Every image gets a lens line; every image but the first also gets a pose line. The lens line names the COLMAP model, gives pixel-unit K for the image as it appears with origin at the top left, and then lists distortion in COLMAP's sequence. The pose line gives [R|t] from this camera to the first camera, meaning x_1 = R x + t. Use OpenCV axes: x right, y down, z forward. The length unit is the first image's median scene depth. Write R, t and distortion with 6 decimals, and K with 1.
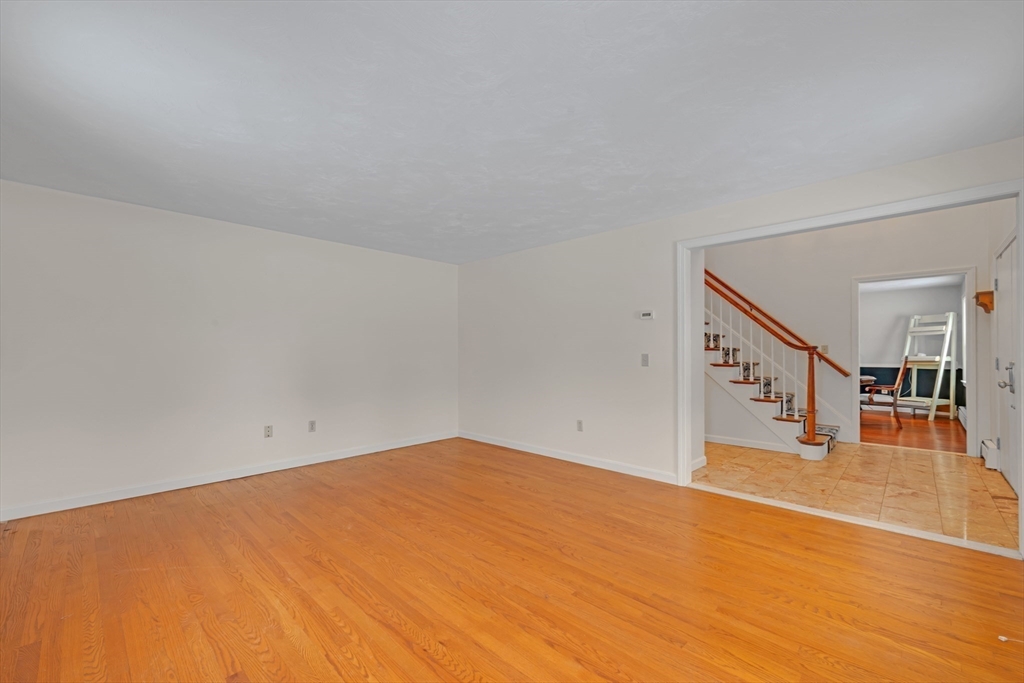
lens RADIAL K [[419.4, 0, 516.5], [0, 419.4, 341.6], [0, 0, 1]] dist [0.001287, 0.000180]
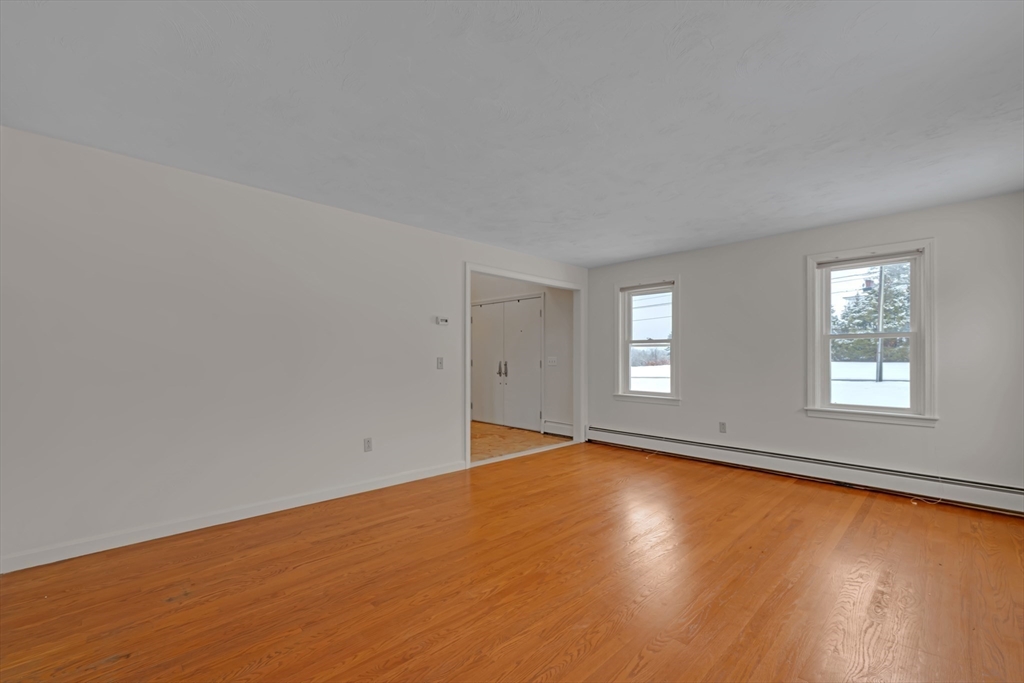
lens RADIAL K [[419.4, 0, 516.5], [0, 419.4, 341.6], [0, 0, 1]] dist [0.001287, 0.000180]
pose [[0.042885, 0.041218, 0.998229, -0.900406], [-0.028717, 0.998787, -0.040008, 0.031855], [-0.998667, -0.026950, 0.044016, 0.922175]]
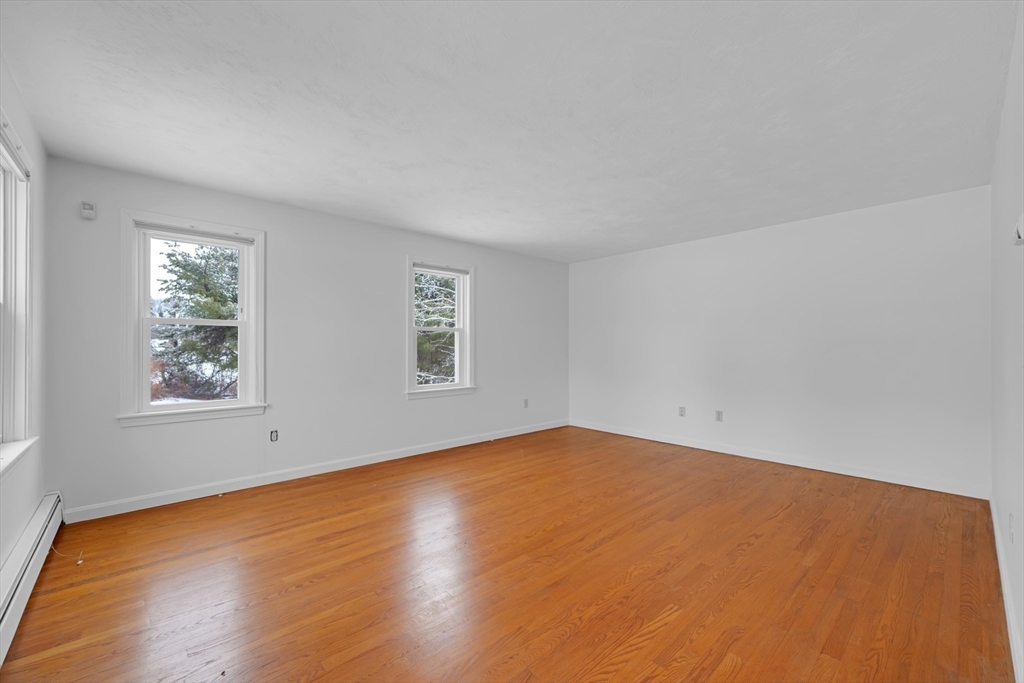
lens RADIAL K [[415.4, 0, 512.0], [0, 415.4, 341.5], [0, 0, 1]] dist [0.001677, 0.000378]
pose [[-0.074843, -0.014885, -0.997084, 0.791849], [0.028098, 0.999460, -0.017029, 0.023365], [0.996799, -0.029291, -0.074385, 0.761370]]
